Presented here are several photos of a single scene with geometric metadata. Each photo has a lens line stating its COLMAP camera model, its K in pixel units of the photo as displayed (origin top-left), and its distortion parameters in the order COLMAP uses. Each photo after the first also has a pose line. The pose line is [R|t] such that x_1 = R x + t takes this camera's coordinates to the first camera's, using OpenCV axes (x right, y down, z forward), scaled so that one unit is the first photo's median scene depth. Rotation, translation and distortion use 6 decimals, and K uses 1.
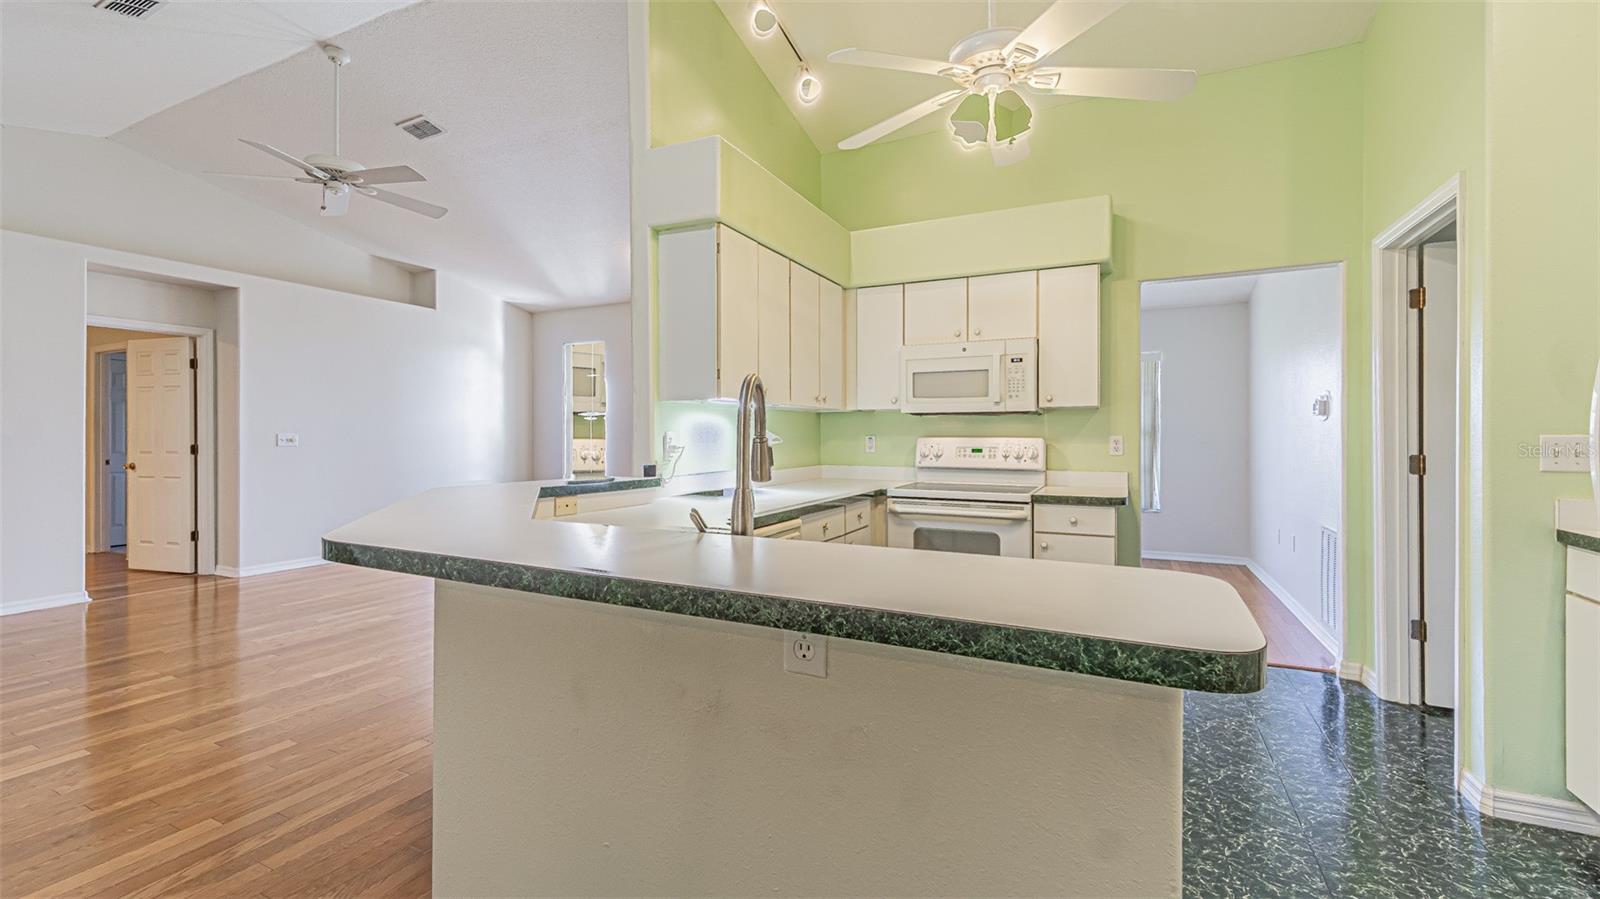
lens RADIAL K [[677.0, 0, 804.2], [0, 677.0, 441.5], [0, 0, 1]] dist [0.002689, -0.000188]
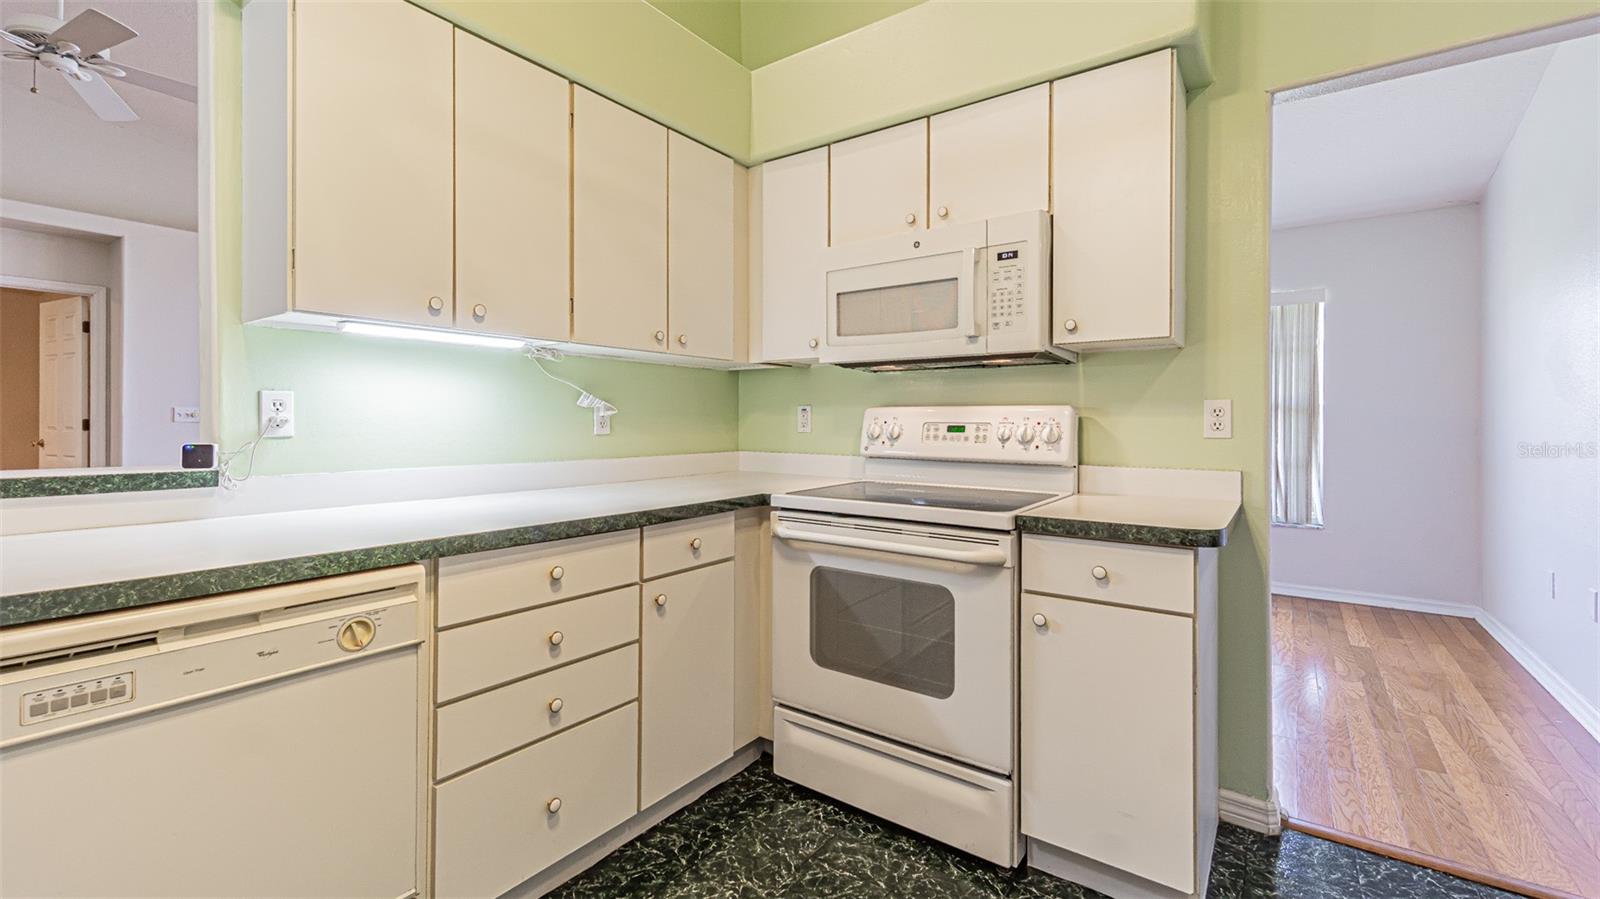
lens RADIAL K [[677.0, 0, 802.2], [0, 677.0, 427.8], [0, 0, 1]] dist [0.002689, -0.000188]
pose [[0.983934, 0.006027, -0.178429, 0.238066], [-0.006188, 0.999981, -0.000346, 0.014200], [0.178424, 0.001445, 0.983953, 0.430200]]
